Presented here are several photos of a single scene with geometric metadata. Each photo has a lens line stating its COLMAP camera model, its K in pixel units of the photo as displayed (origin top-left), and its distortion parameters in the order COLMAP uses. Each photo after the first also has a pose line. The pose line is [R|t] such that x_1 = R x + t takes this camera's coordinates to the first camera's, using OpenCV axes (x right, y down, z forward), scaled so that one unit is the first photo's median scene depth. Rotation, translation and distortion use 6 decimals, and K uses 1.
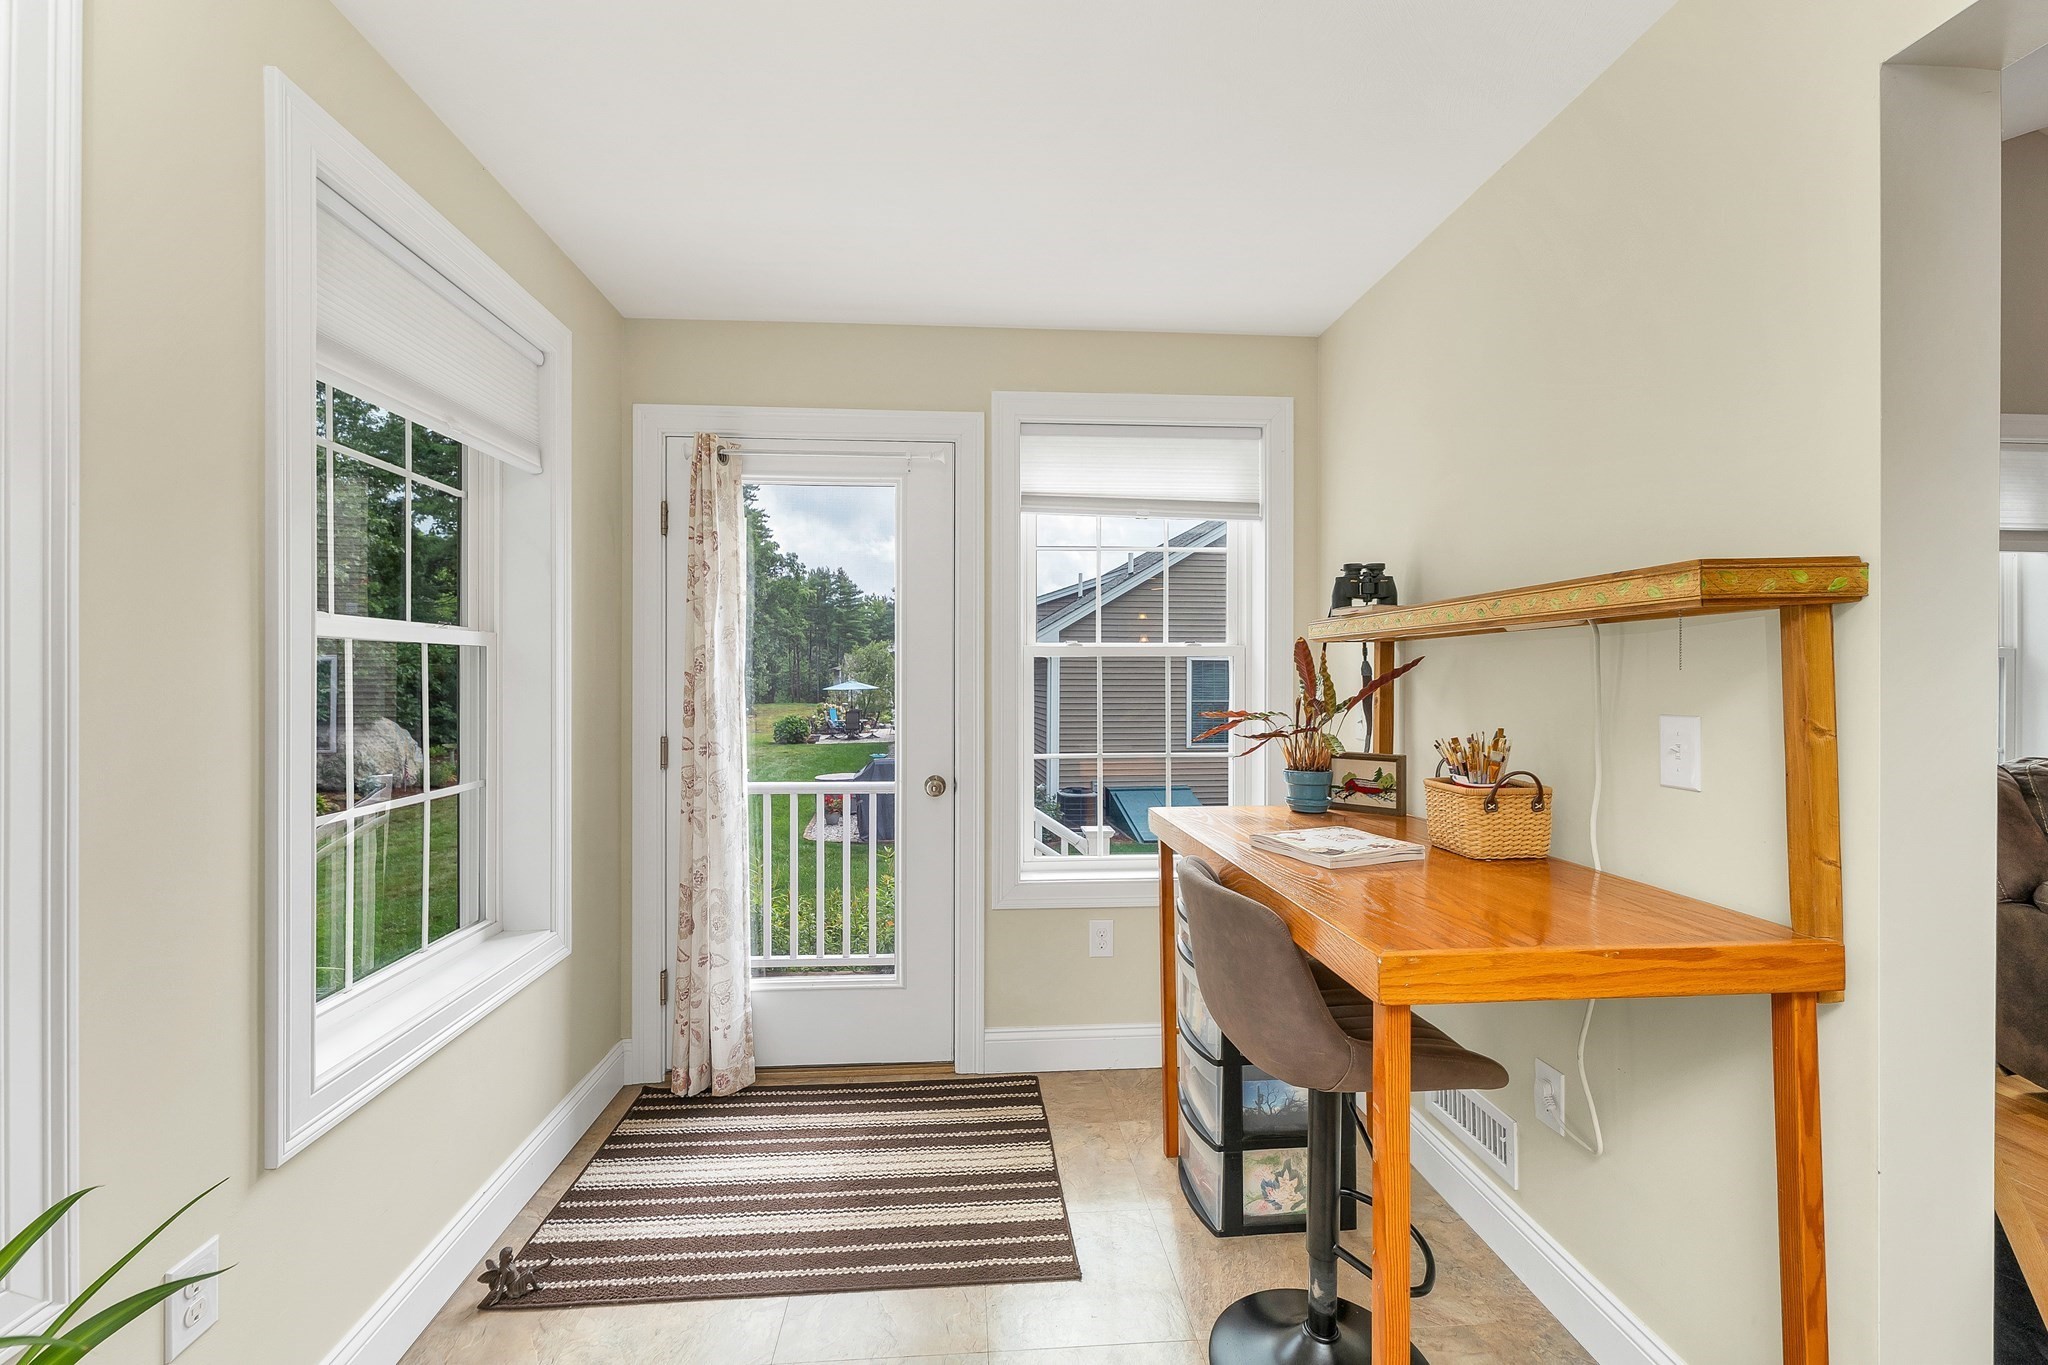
lens RADIAL K [[852.8, 0, 1016.6], [0, 852.8, 673.3], [0, 0, 1]] dist [0.001403, 0.000557]
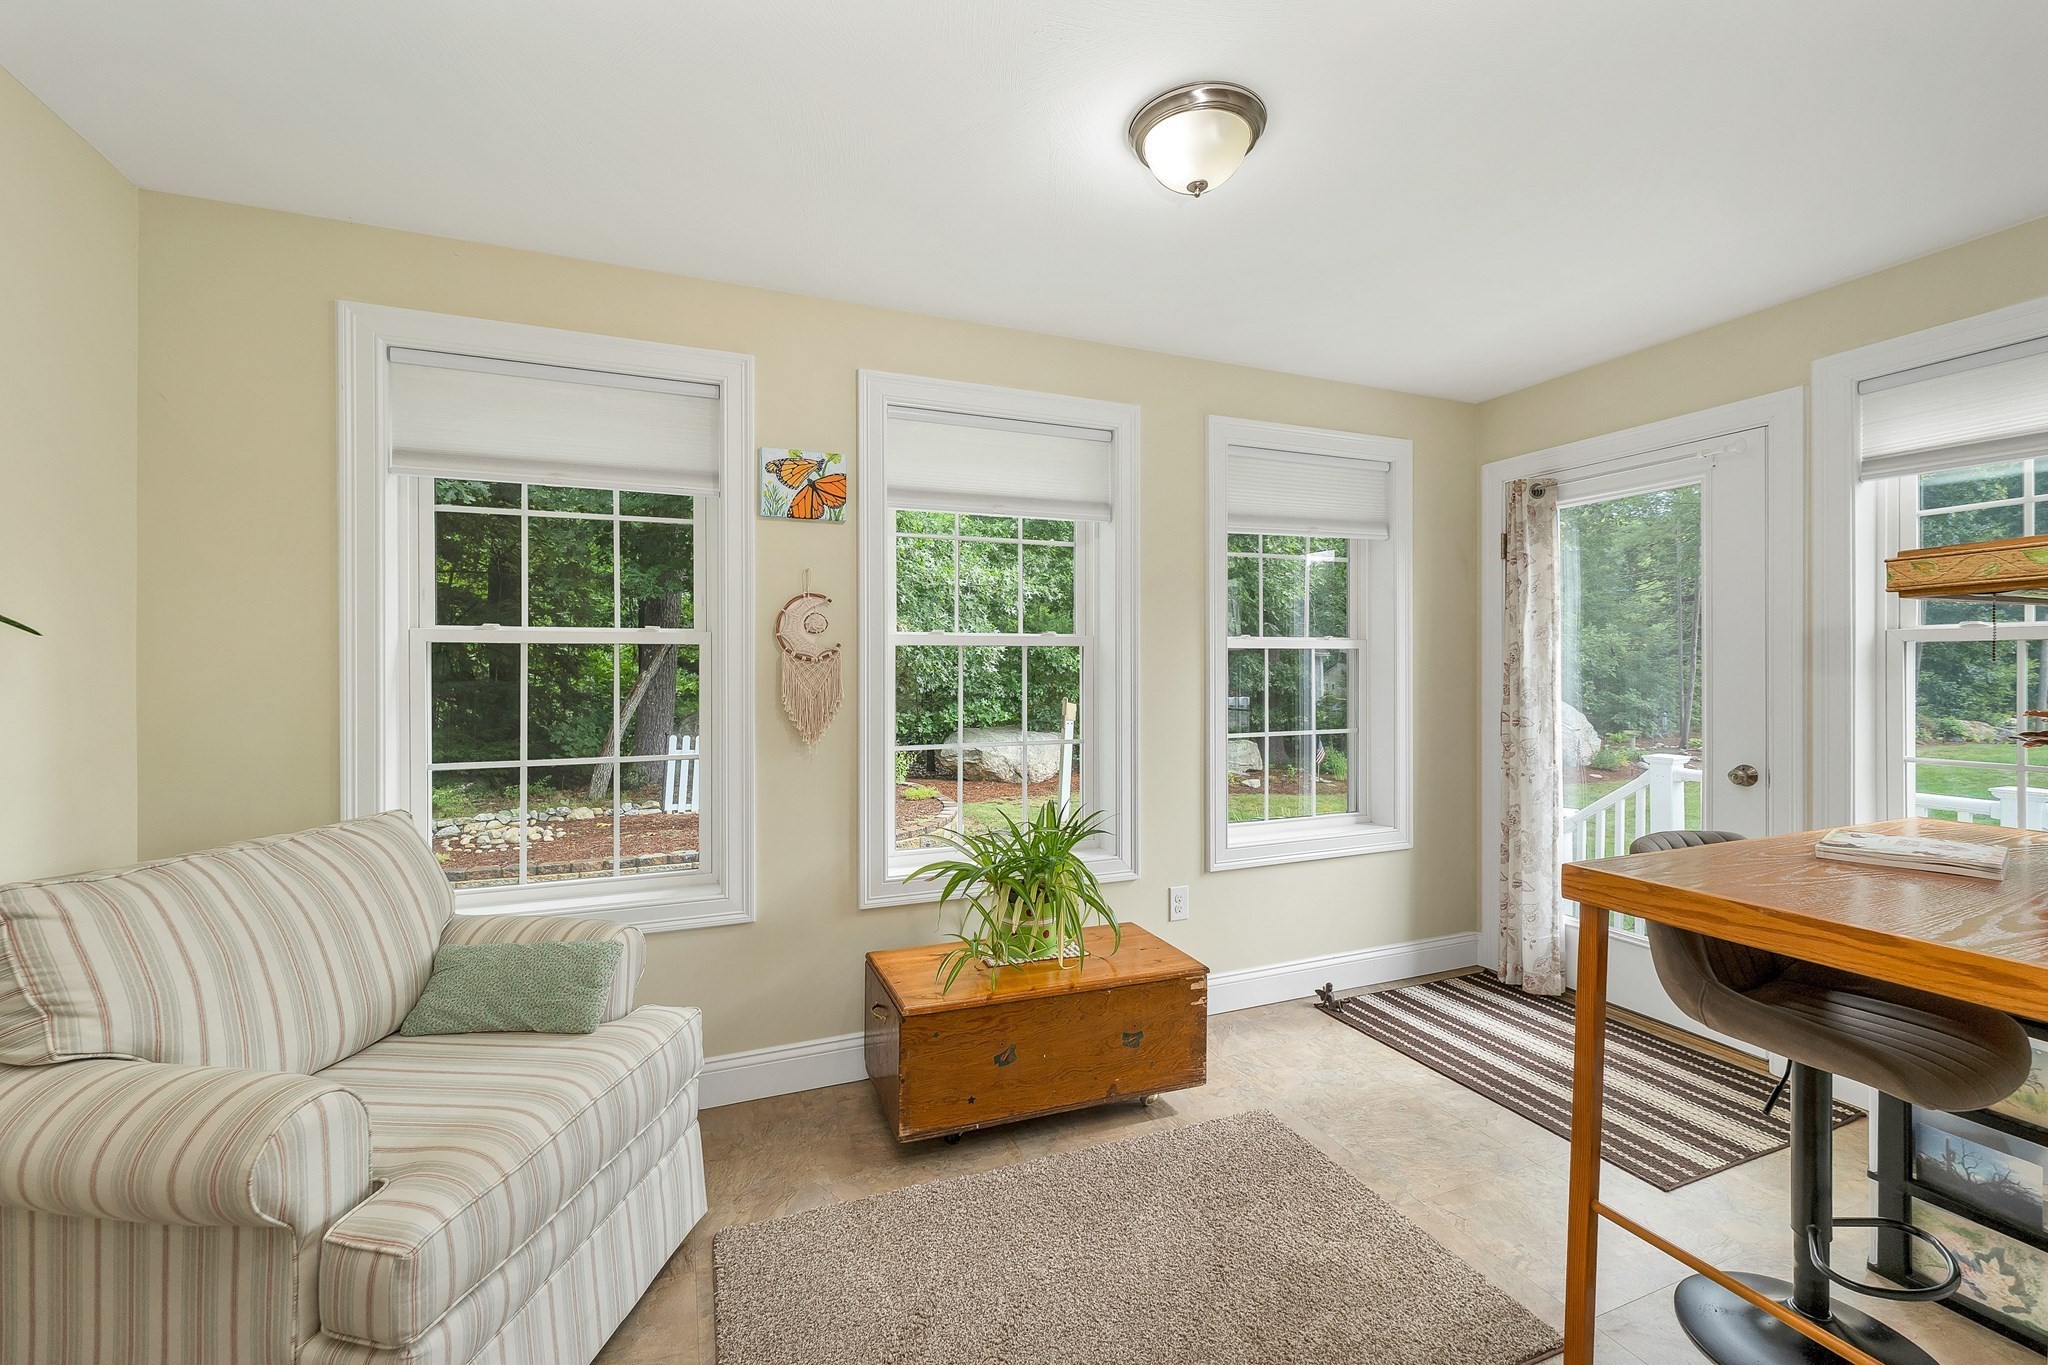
lens RADIAL K [[852.8, 0, 1016.6], [0, 852.8, 673.3], [0, 0, 1]] dist [0.001403, 0.000557]
pose [[0.311783, 0.008614, -0.950114, 0.686936], [0.003838, 0.999939, 0.010325, -0.001854], [0.950145, -0.006865, 0.311731, -0.141313]]
